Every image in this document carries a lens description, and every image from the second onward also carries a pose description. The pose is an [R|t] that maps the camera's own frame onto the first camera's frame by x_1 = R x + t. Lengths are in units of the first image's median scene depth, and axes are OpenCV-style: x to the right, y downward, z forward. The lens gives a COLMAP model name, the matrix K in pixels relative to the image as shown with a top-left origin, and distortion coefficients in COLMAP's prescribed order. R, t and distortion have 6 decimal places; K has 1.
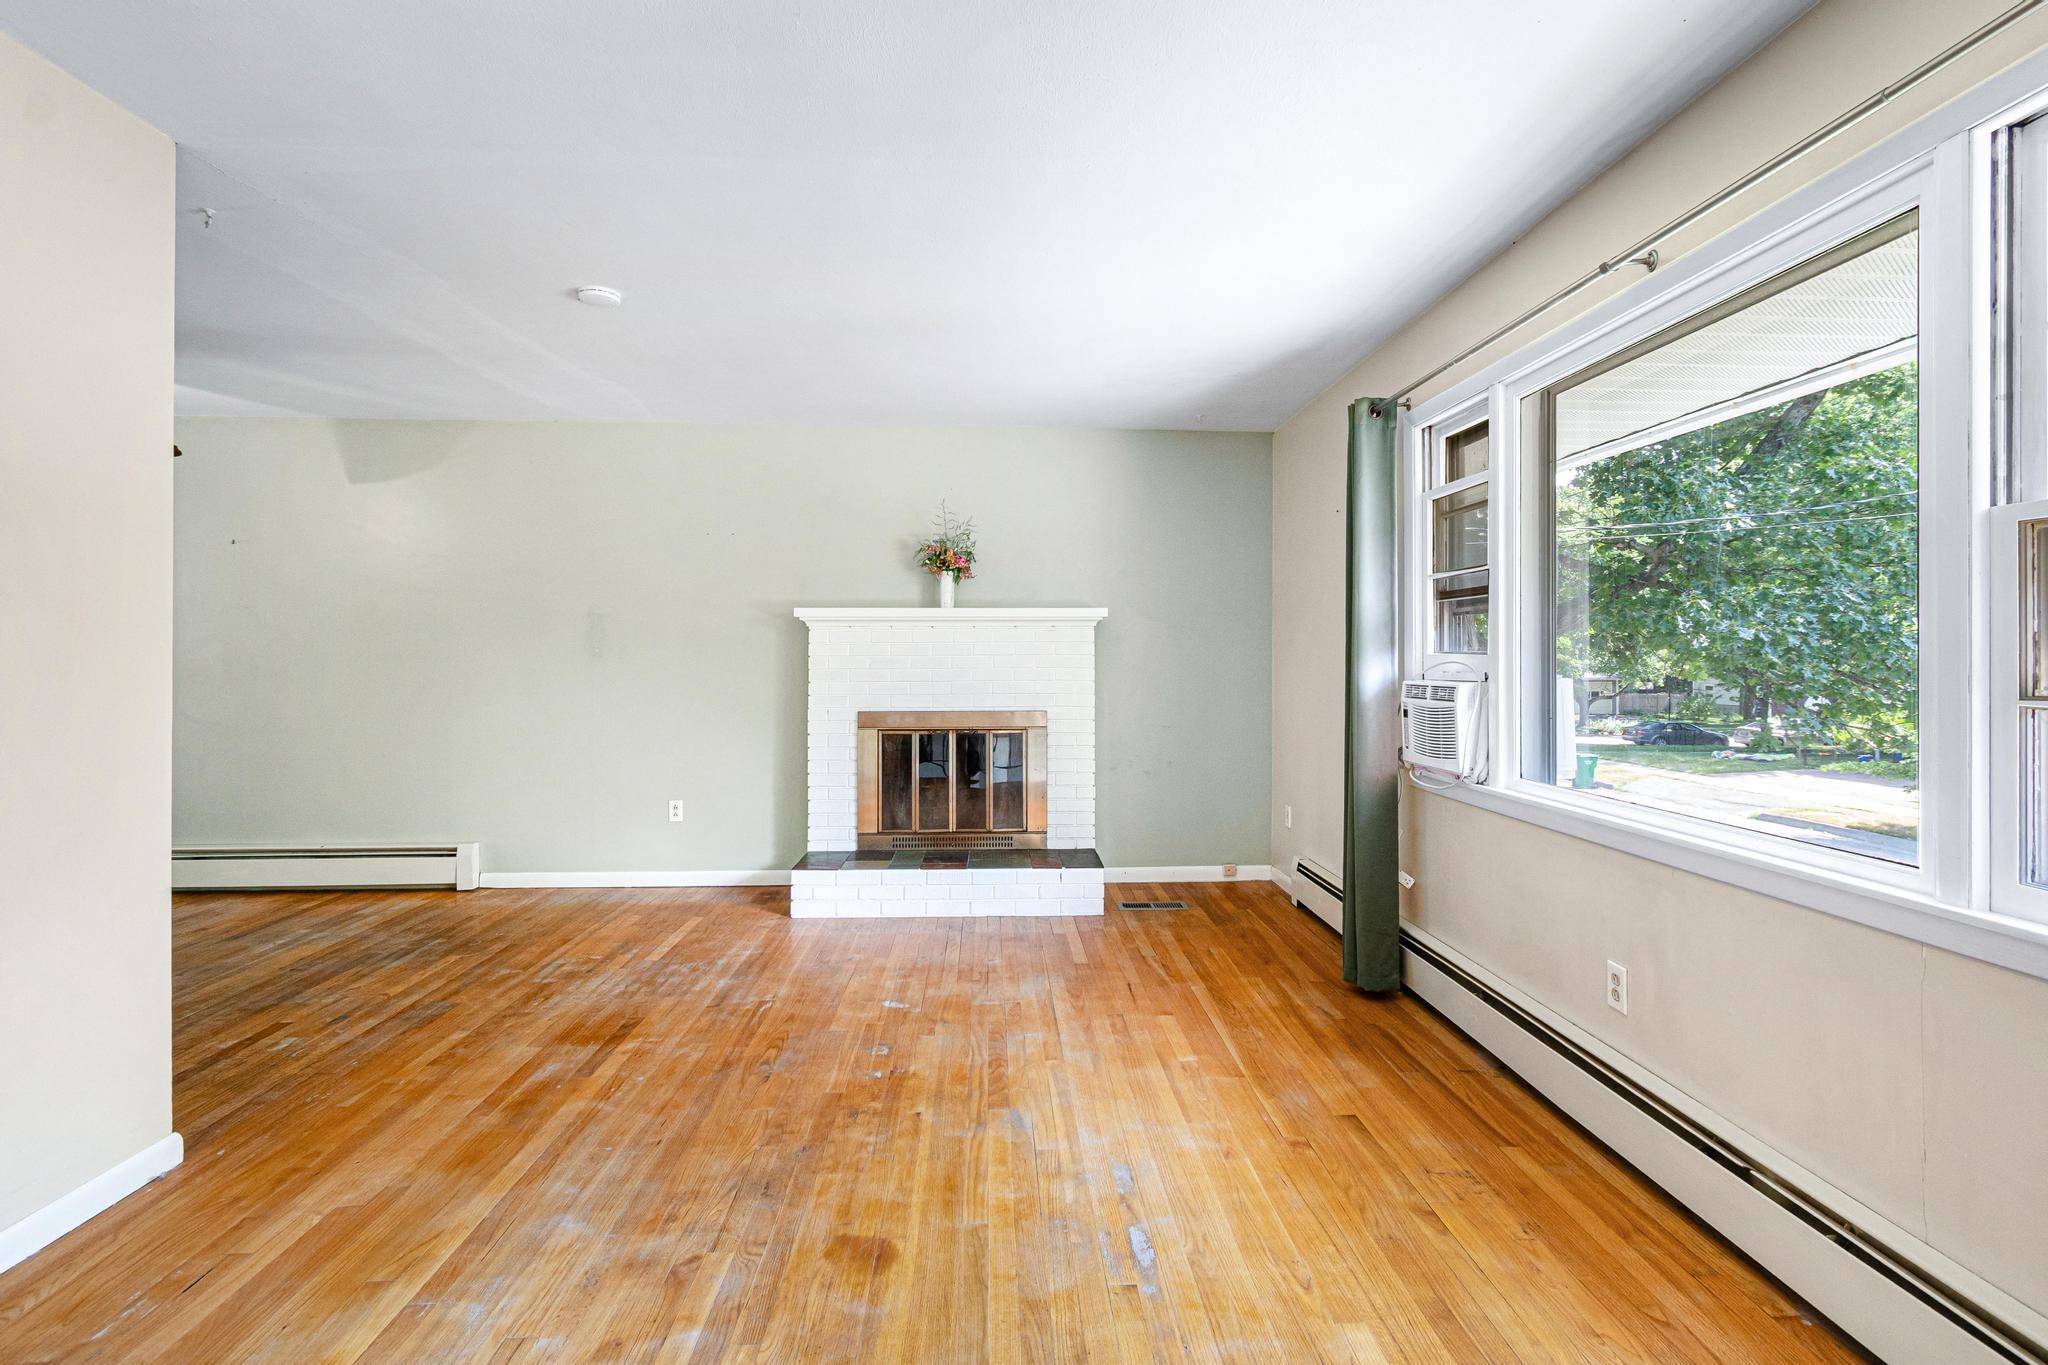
lens RADIAL K [[937.4, 0, 1034.0], [0, 937.4, 652.4], [0, 0, 1]] dist [0.004054, -0.000162]
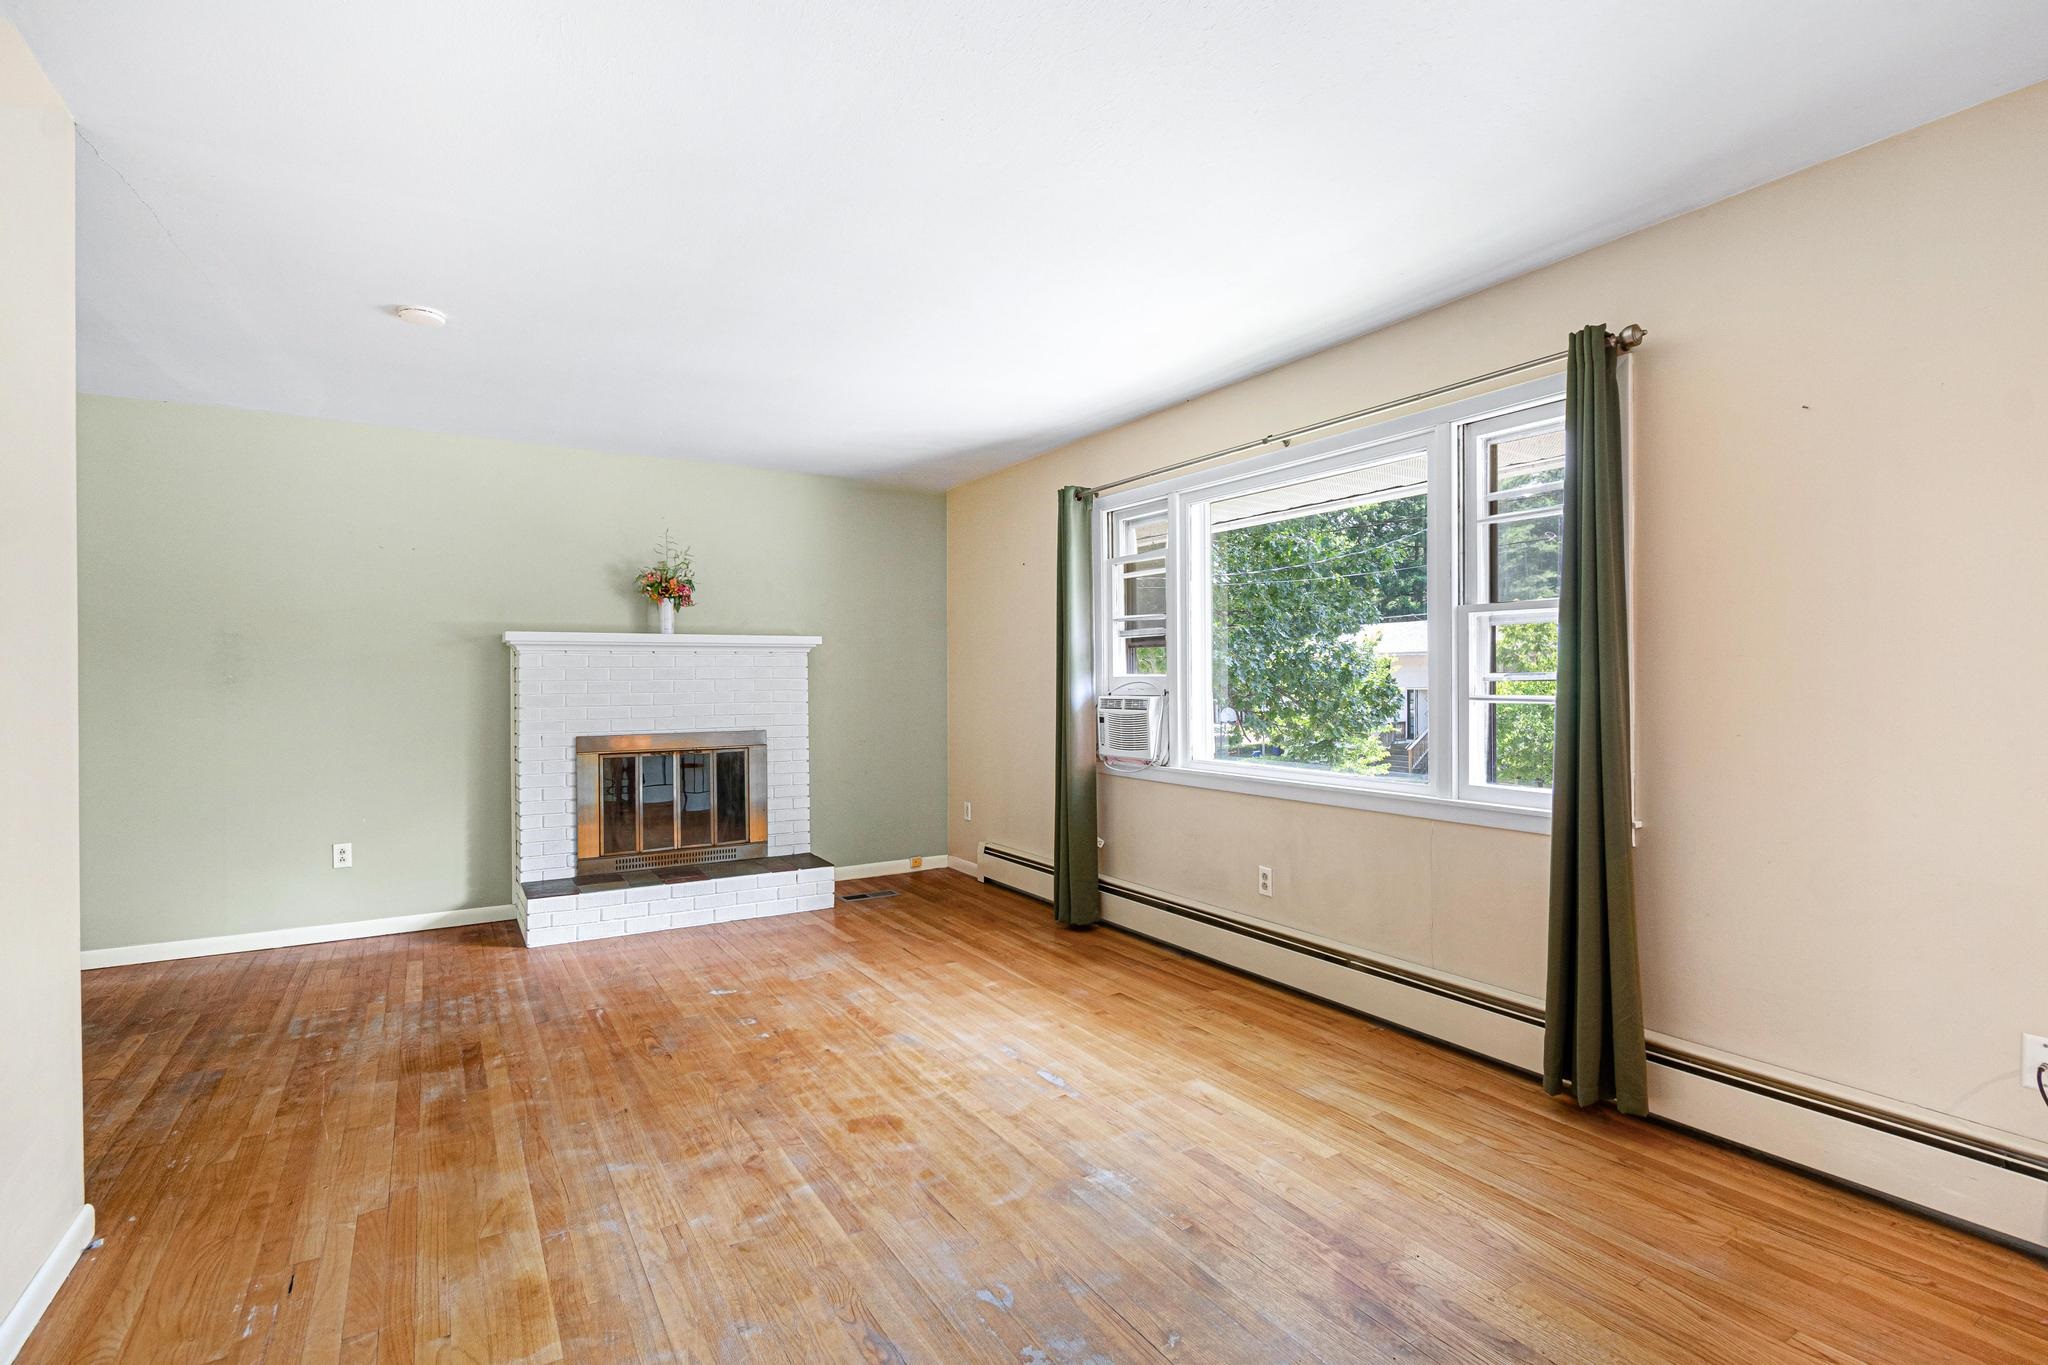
lens RADIAL K [[961.6, 0, 1032.4], [0, 961.6, 677.6], [0, 0, 1]] dist [0.000190, -0.001019]
pose [[0.873567, -0.005219, 0.486676, -0.365258], [0.003742, 0.999985, 0.004007, -0.002712], [-0.486689, -0.001680, 0.873573, -0.173522]]
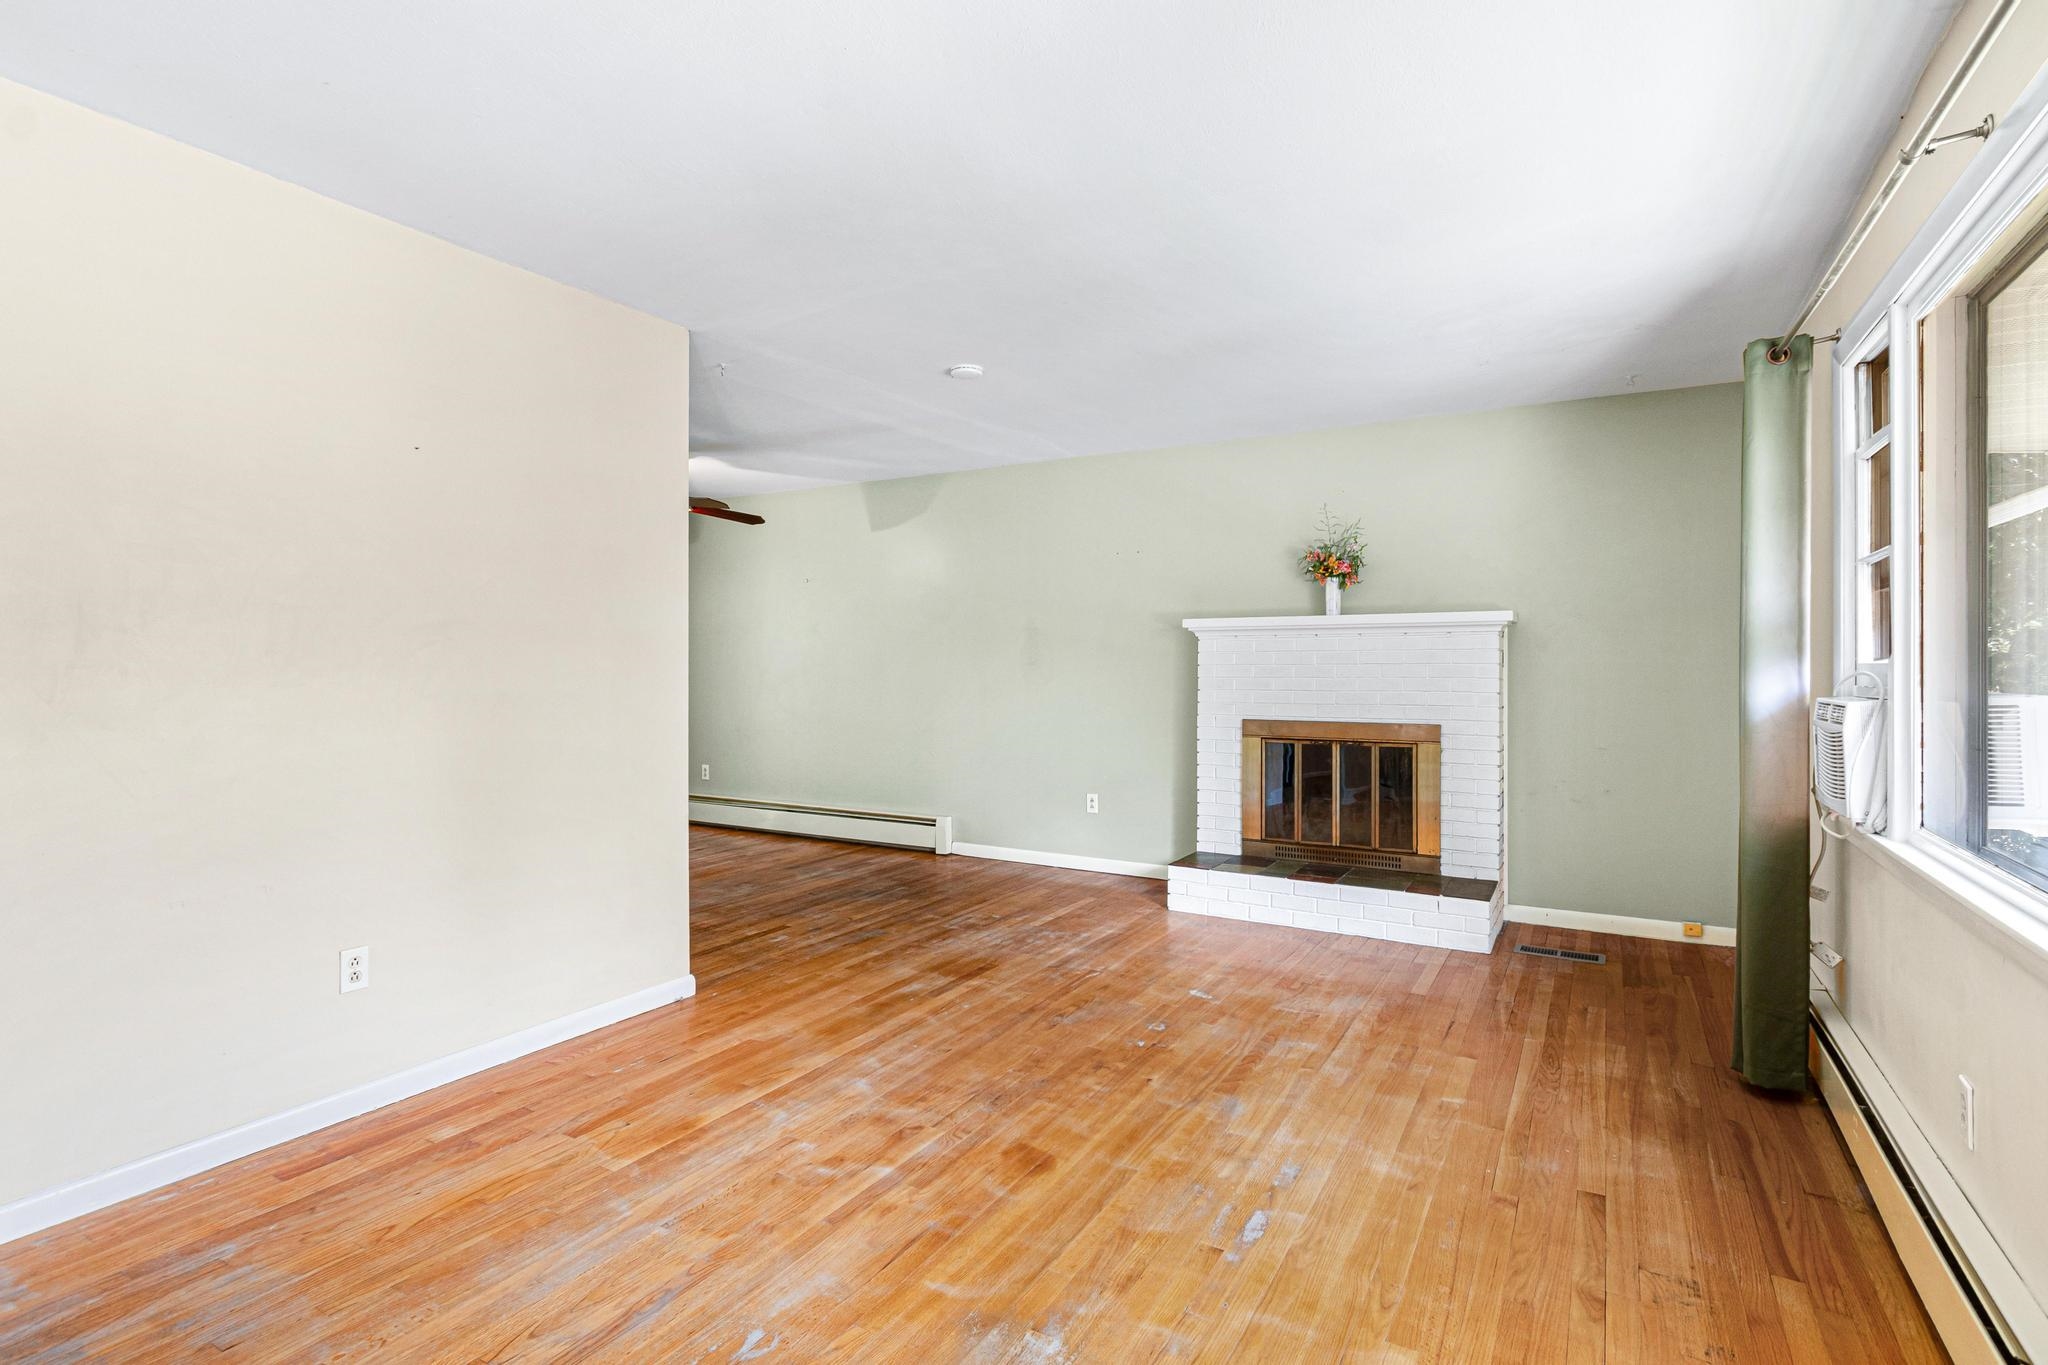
lens RADIAL K [[987.0, 0, 1037.1], [0, 987.0, 667.4], [0, 0, 1]] dist [0.015221, -0.013007]
pose [[0.841295, 0.001353, -0.540575, 0.287386], [0.002572, 0.999976, 0.006507, -0.001544], [0.540571, -0.006864, 0.841271, -0.035561]]
